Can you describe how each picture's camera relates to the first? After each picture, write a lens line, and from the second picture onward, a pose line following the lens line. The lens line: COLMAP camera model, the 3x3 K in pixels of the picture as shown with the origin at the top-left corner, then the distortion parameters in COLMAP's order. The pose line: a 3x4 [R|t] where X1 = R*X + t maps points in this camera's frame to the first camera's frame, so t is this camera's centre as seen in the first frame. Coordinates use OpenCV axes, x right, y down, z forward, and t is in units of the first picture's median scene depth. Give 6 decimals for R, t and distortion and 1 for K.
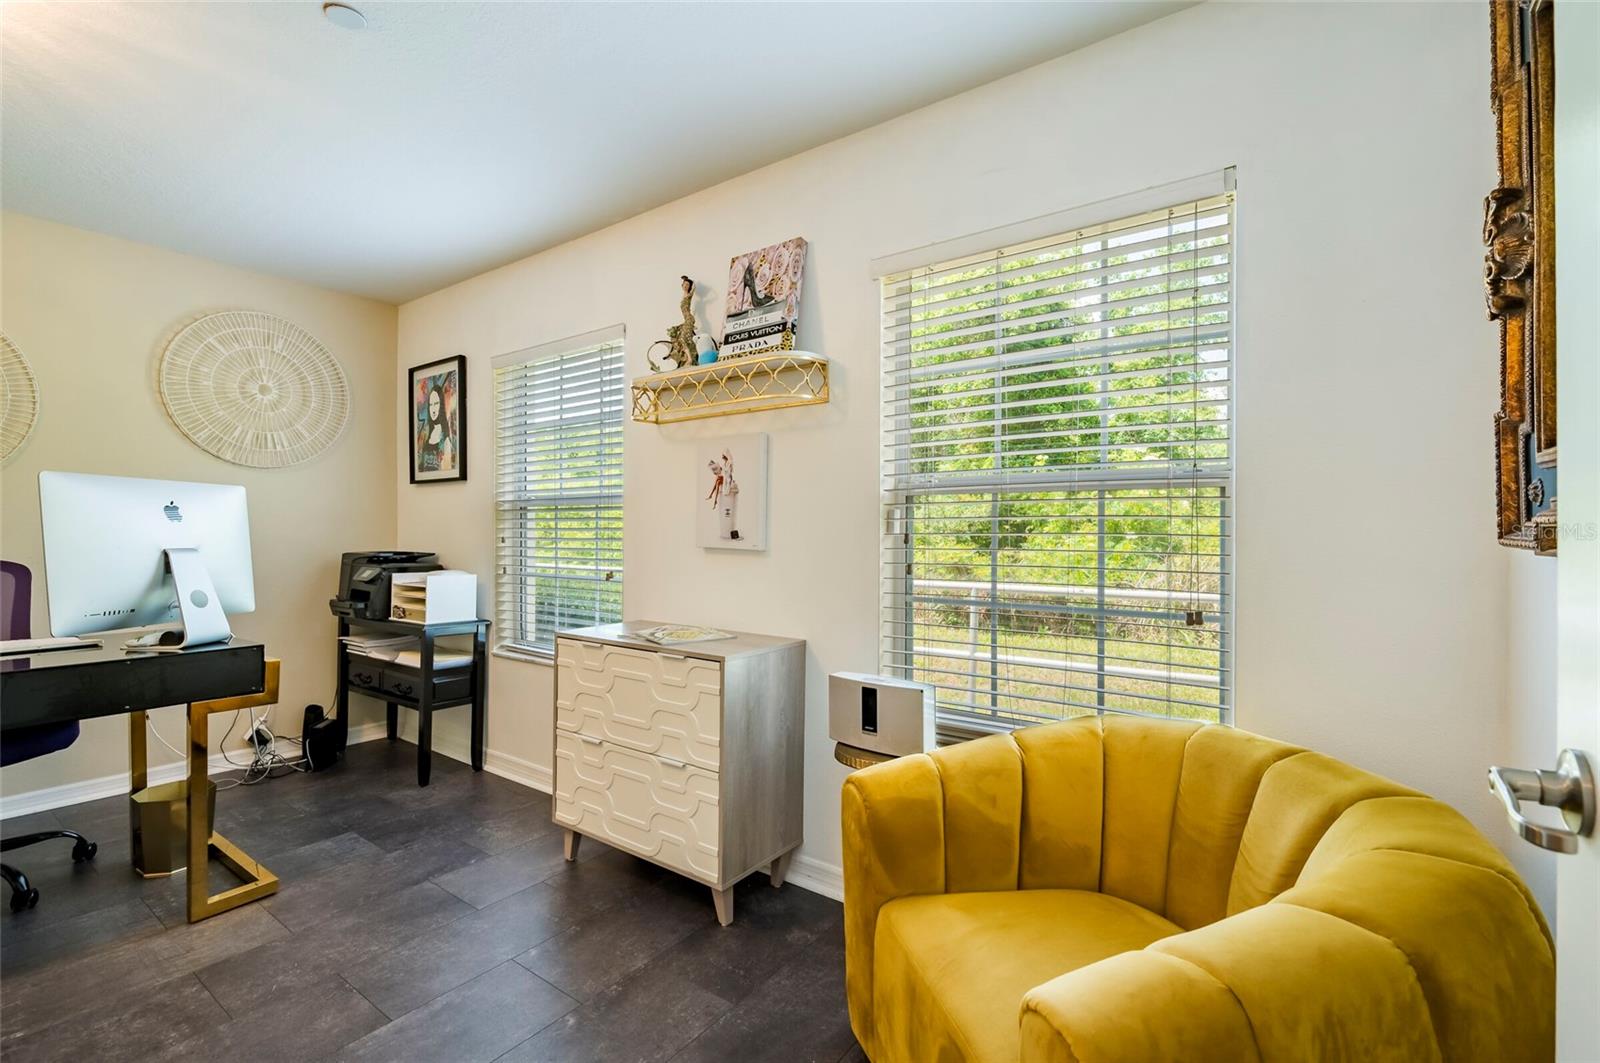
lens RADIAL K [[690.7, 0, 800.0], [0, 690.7, 531.5], [0, 0, 1]] dist [-0.000202, -0.000044]
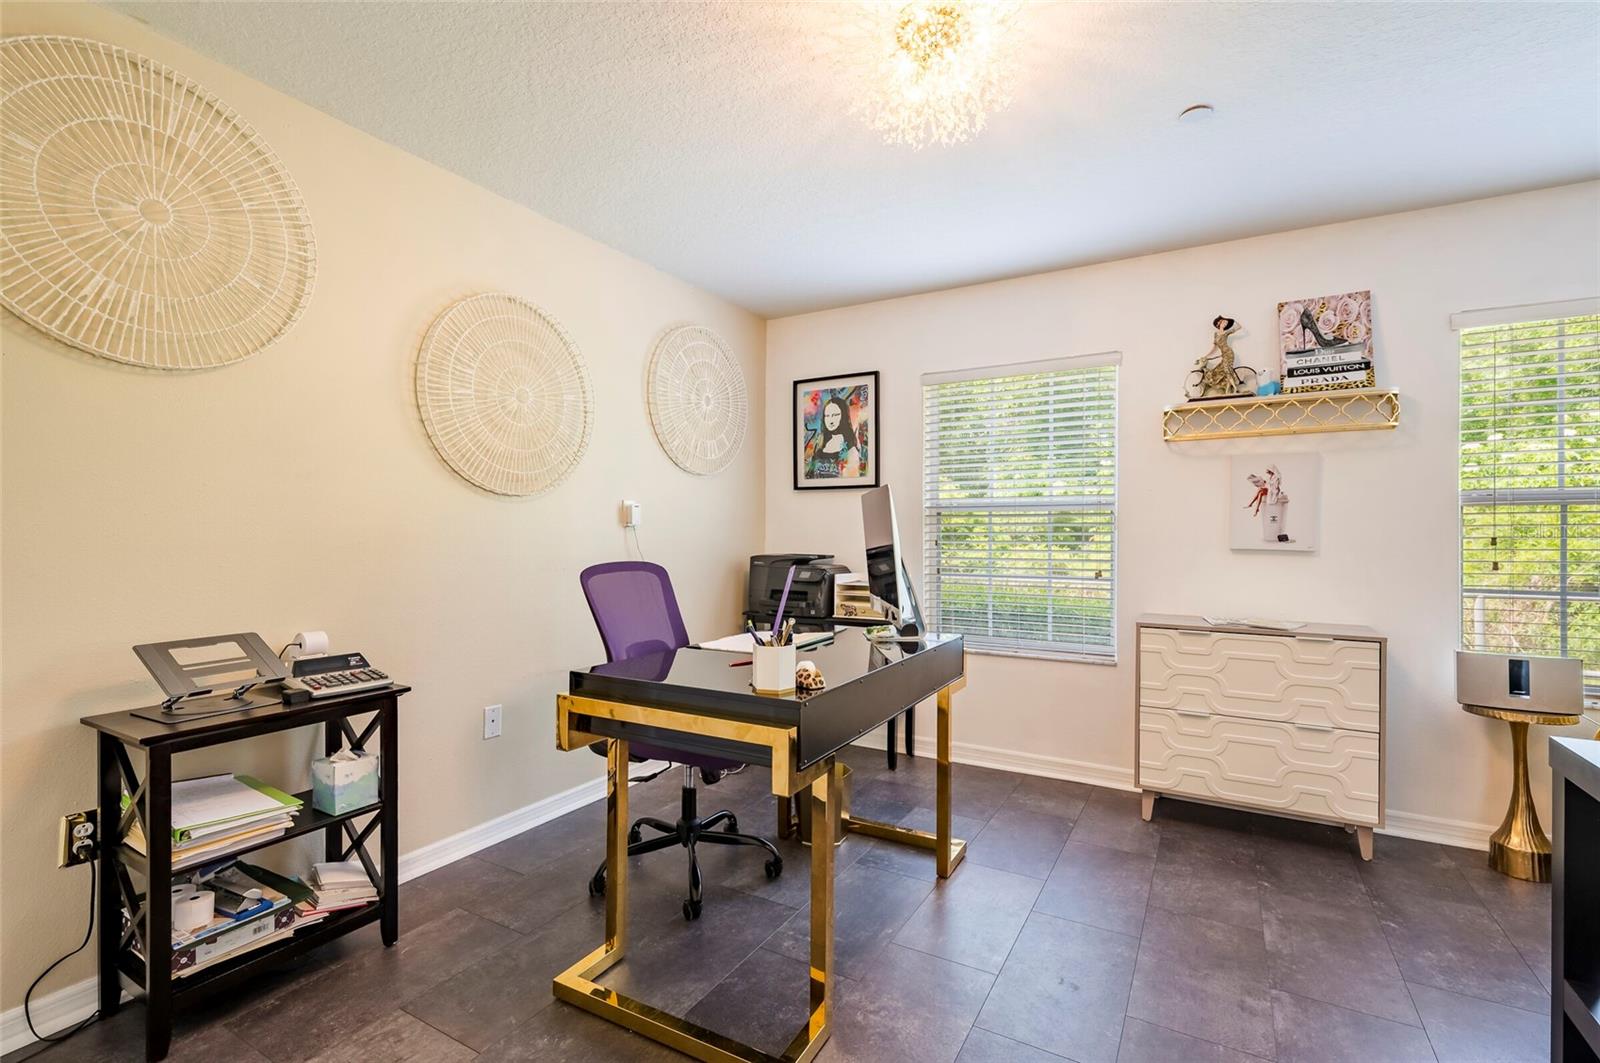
lens RADIAL K [[710.1, 0, 803.3], [0, 710.1, 532.0], [0, 0, 1]] dist [-0.000140, -0.000451]
pose [[0.995534, 0.000337, 0.094399, -1.009655], [-0.000016, 0.999994, -0.003408, -0.001551], [-0.094400, 0.003391, 0.995529, -0.125022]]
